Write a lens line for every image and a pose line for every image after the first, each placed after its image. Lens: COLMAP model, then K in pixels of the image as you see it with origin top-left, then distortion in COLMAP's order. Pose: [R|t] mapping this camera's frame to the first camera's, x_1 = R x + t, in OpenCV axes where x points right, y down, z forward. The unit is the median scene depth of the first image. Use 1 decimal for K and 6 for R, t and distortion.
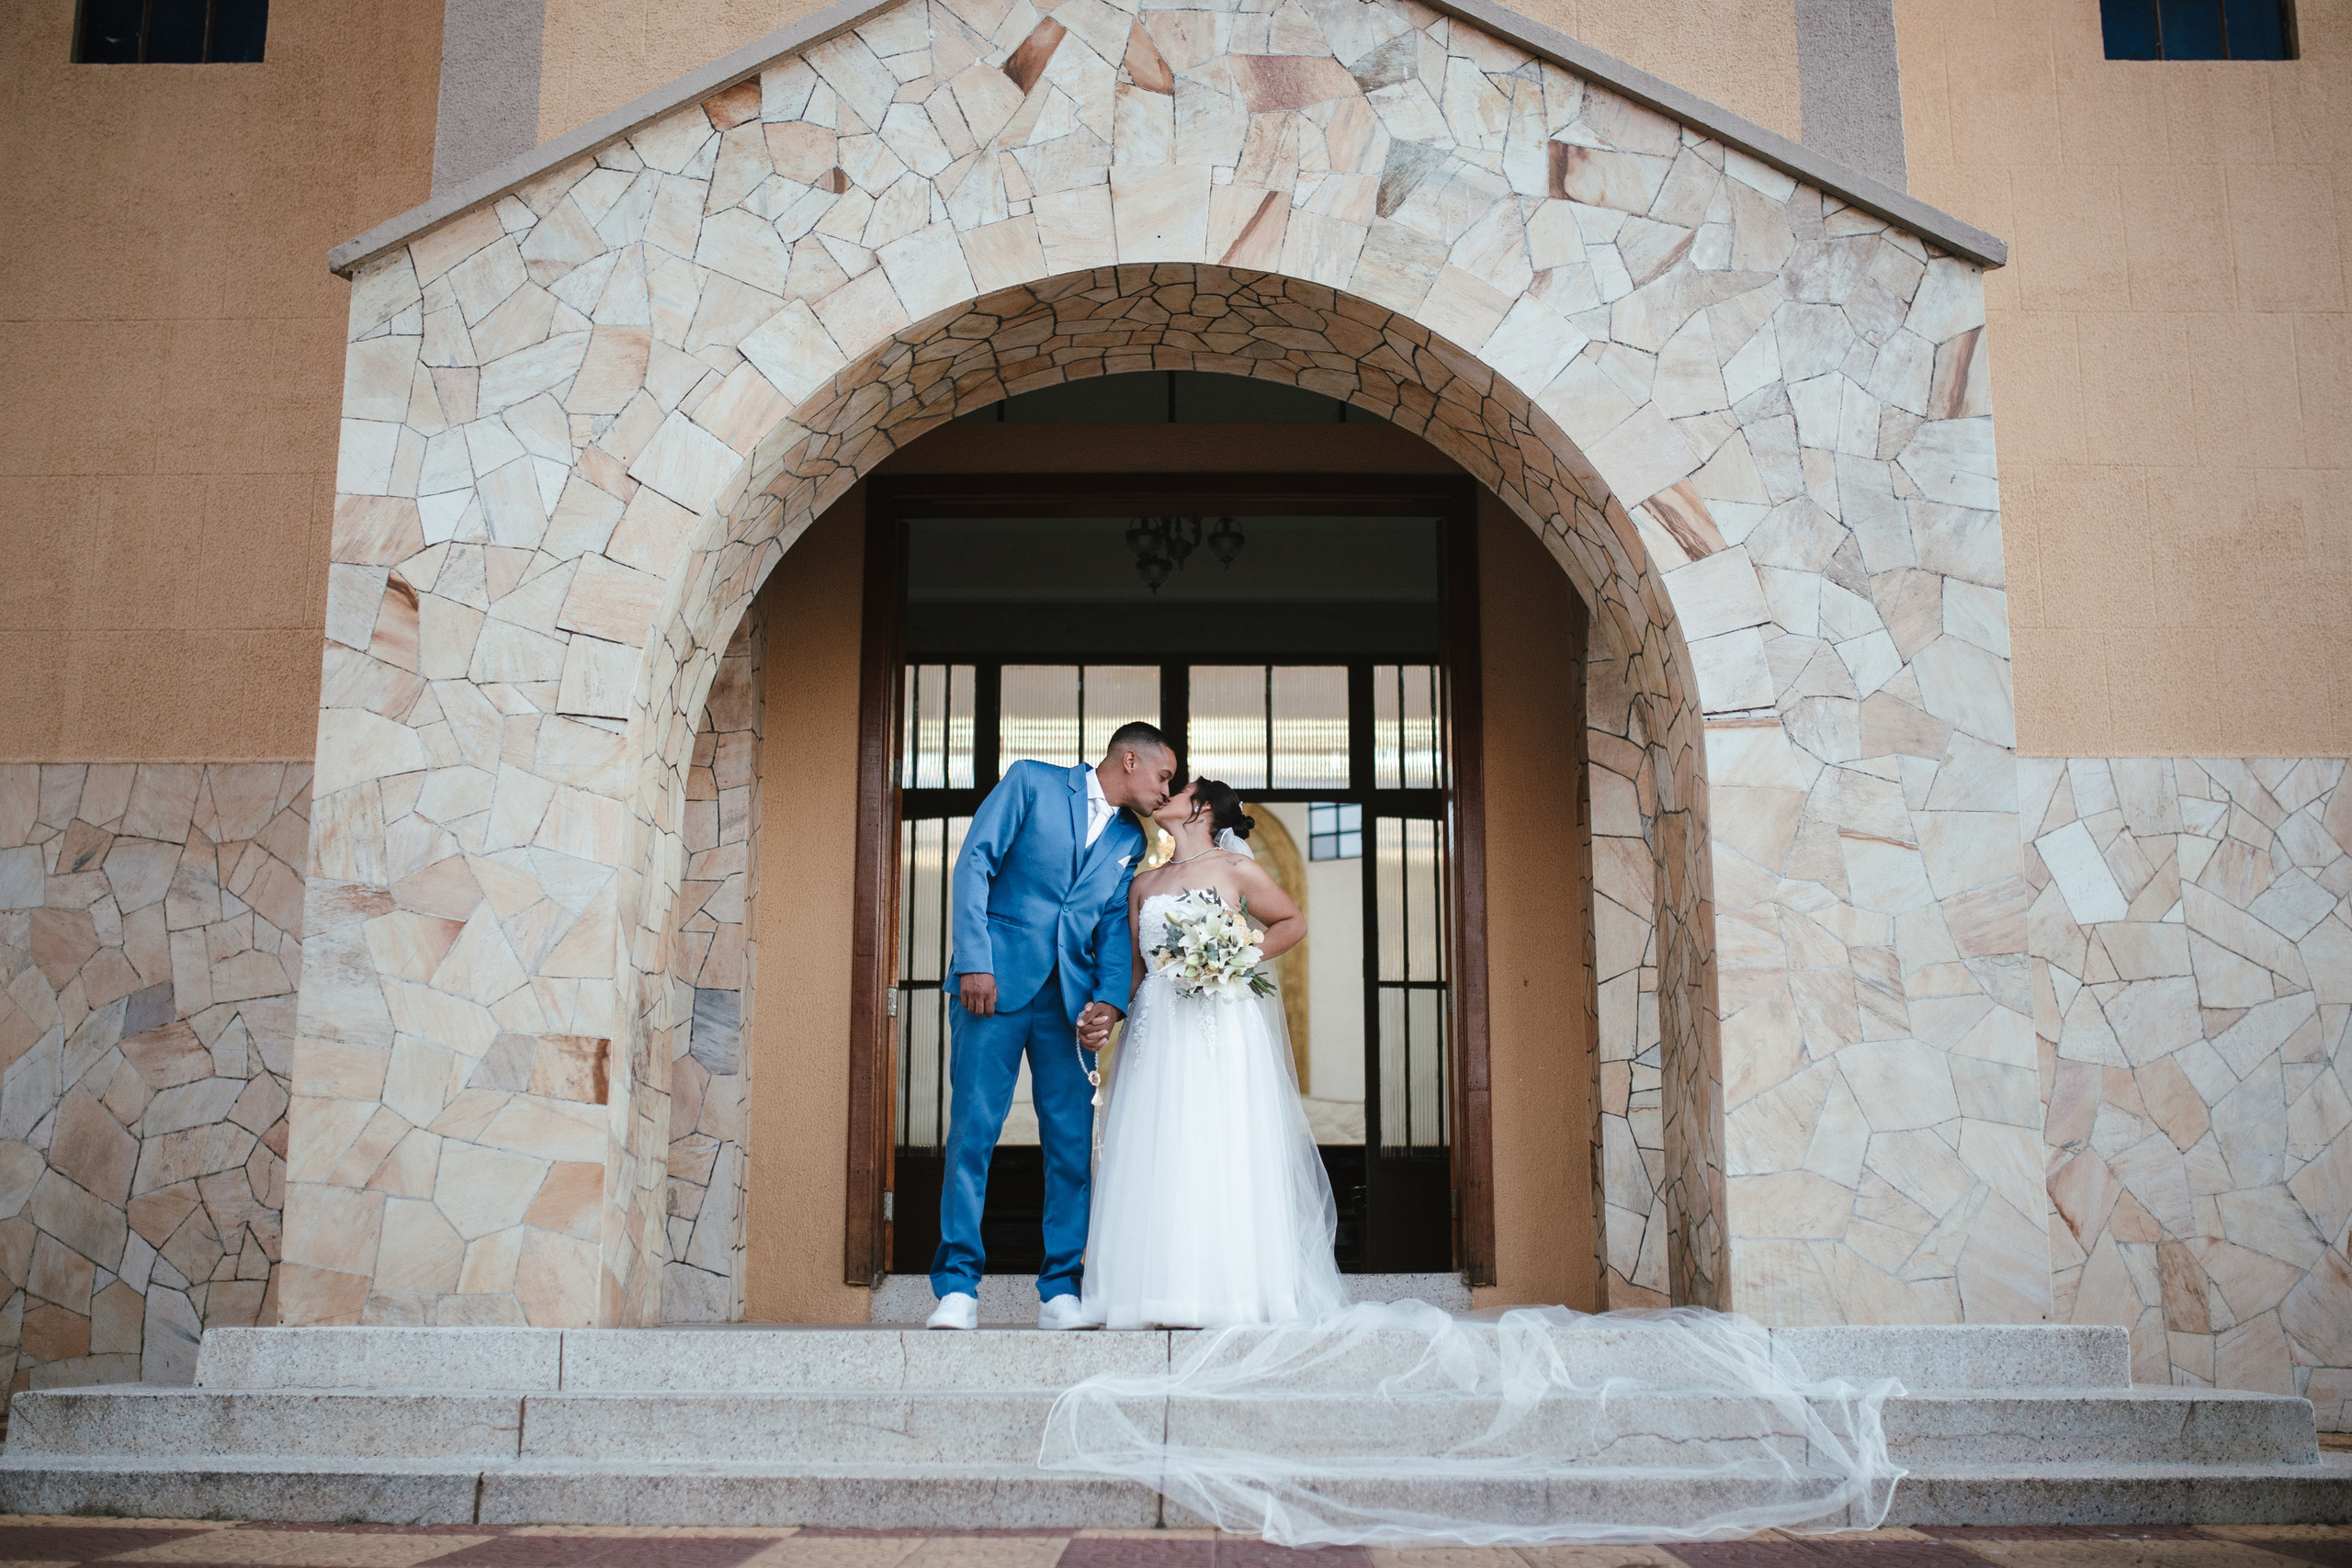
lens RADIAL K [[2410.3, 0, 1161.0], [0, 2410.3, 821.5], [0, 0, 1]] dist [-0.067315, 0.104633]
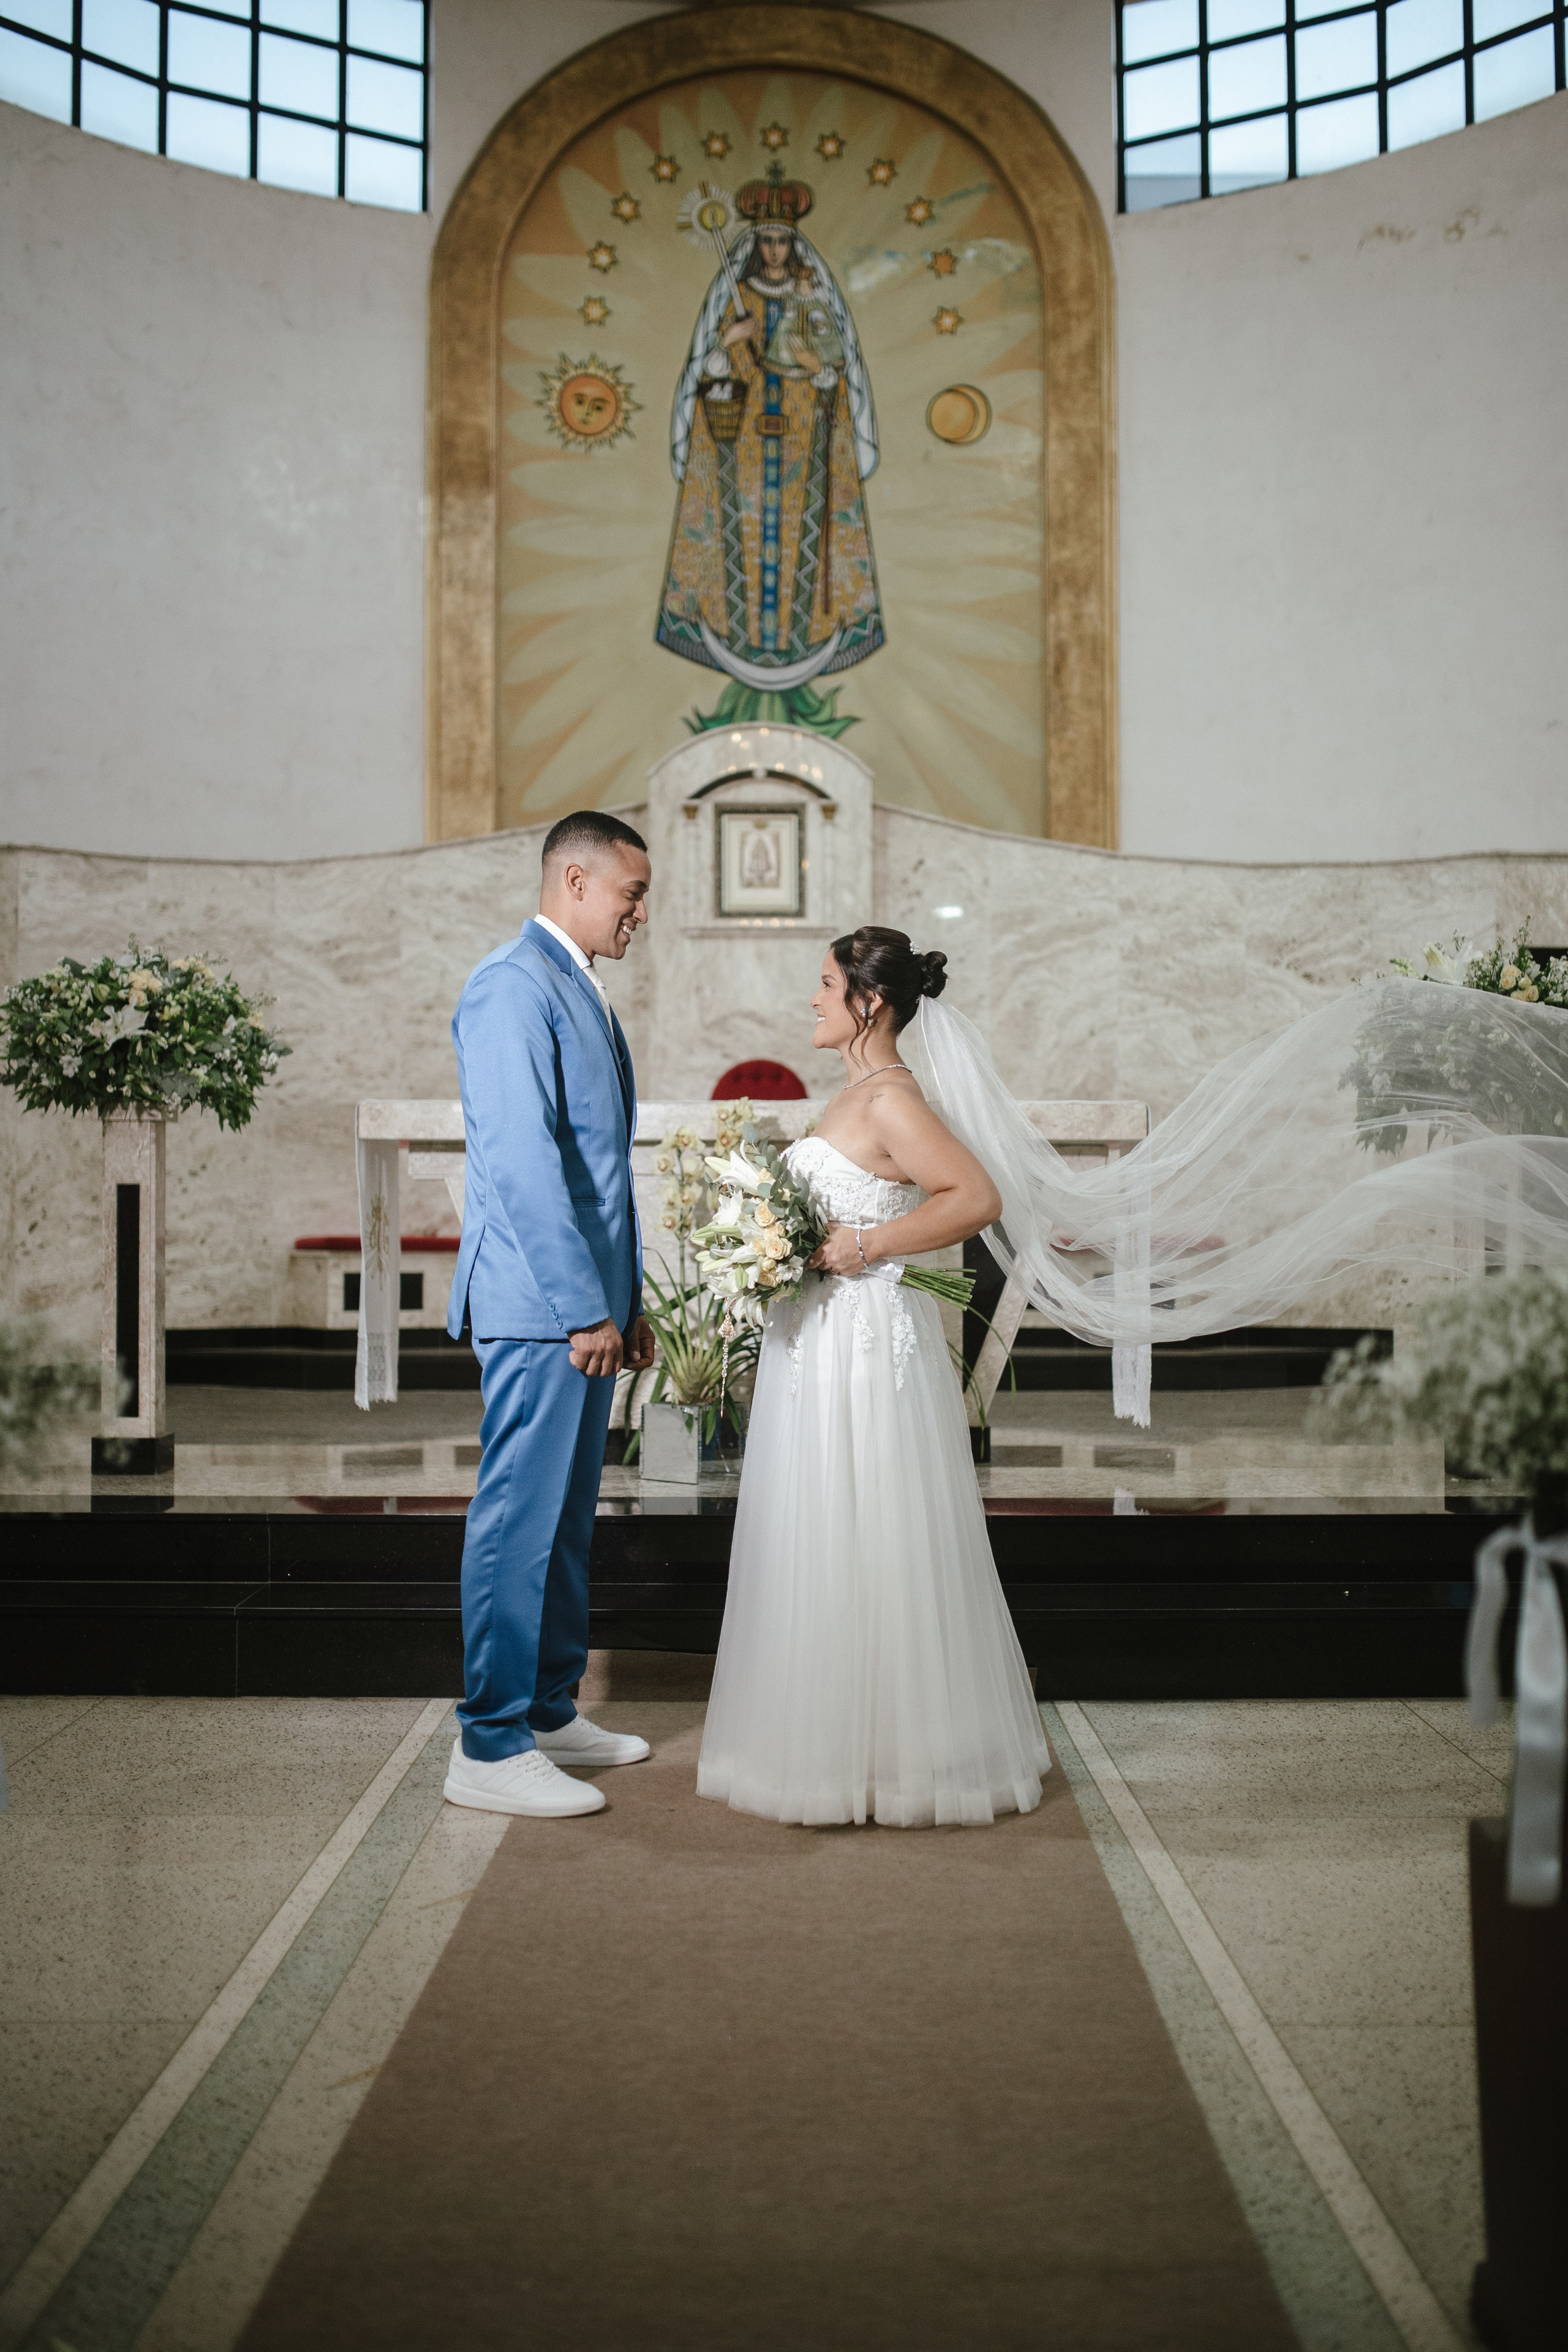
lens RADIAL K [[2257.0, 0, 782.3], [0, 2257.0, 1179.8], [0, 0, 1]] dist [-0.063936, 0.104505]
pose [[0.999868, -0.000311, 0.016229, 0.042233], [-0.002481, 0.985144, 0.171714, 0.567377], [-0.016041, -0.171731, 0.985013, 3.777213]]
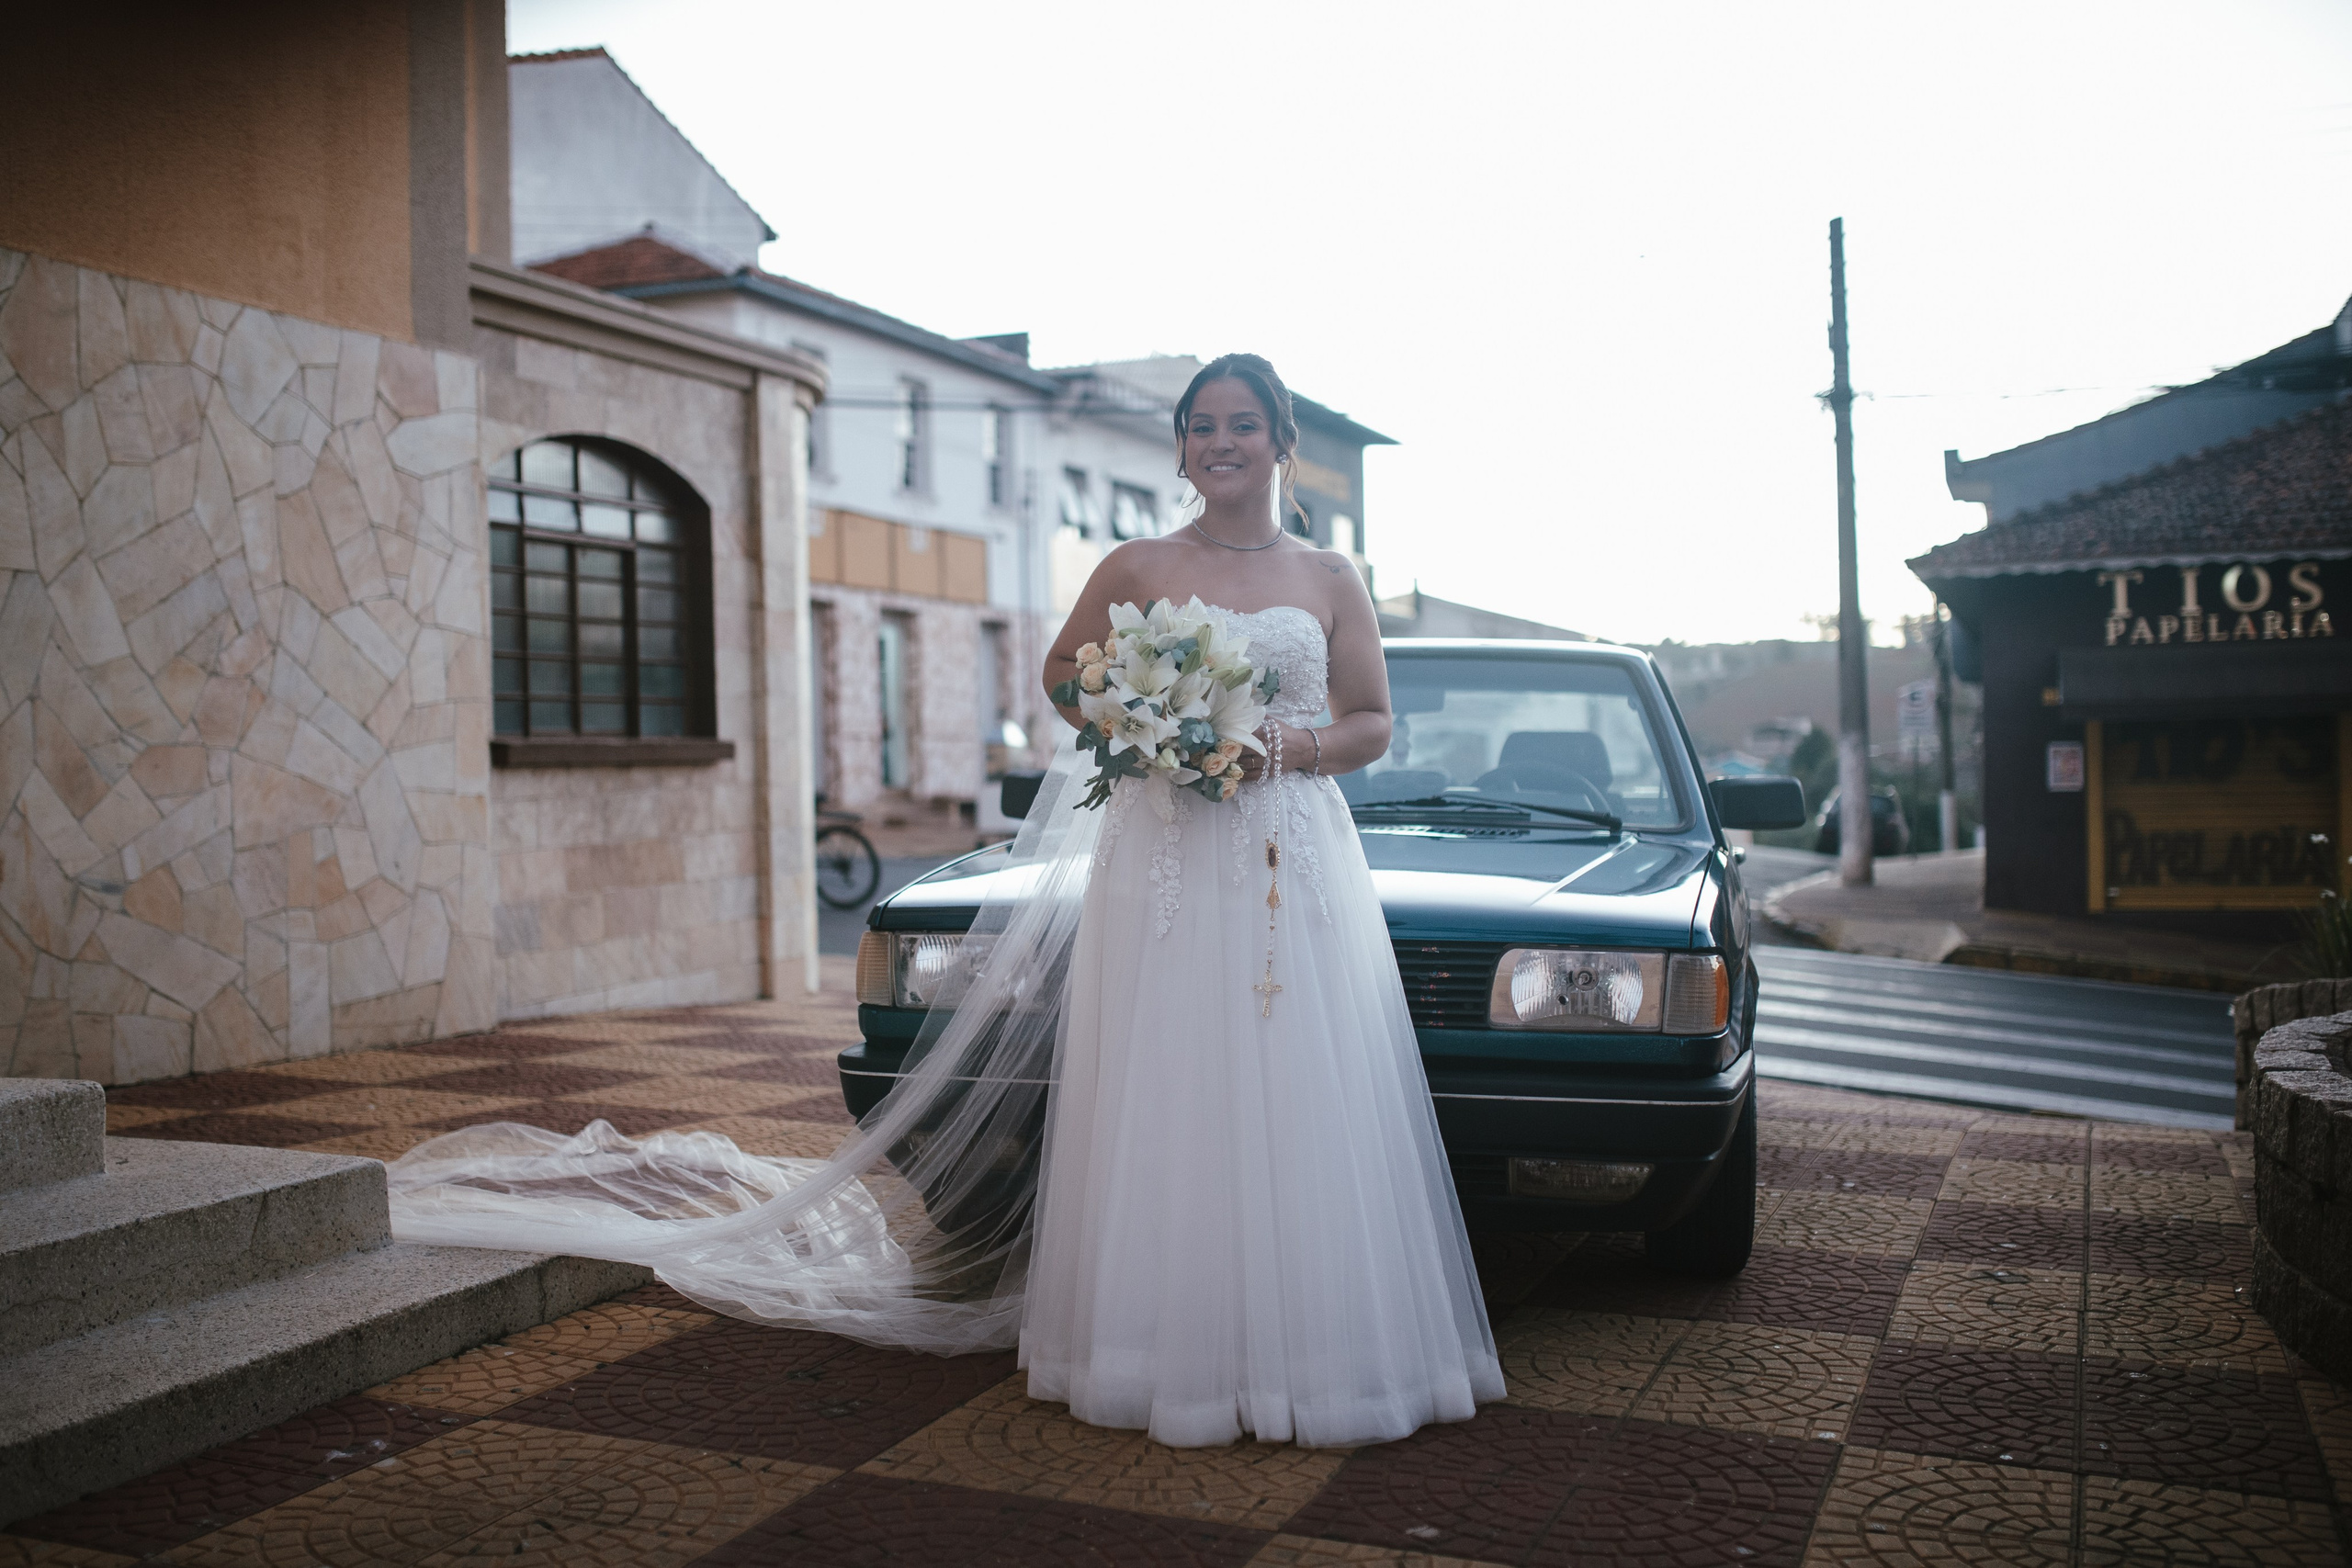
lens RADIAL K [[2256.7, 0, 1176.7], [0, 2256.7, 781.0], [0, 0, 1]] dist [-0.063936, 0.104505]
pose [[0.361907, -0.019210, 0.932016, -0.059244], [-0.163776, 0.982927, 0.083854, 0.025611], [-0.917715, -0.182989, 0.352583, 0.472423]]
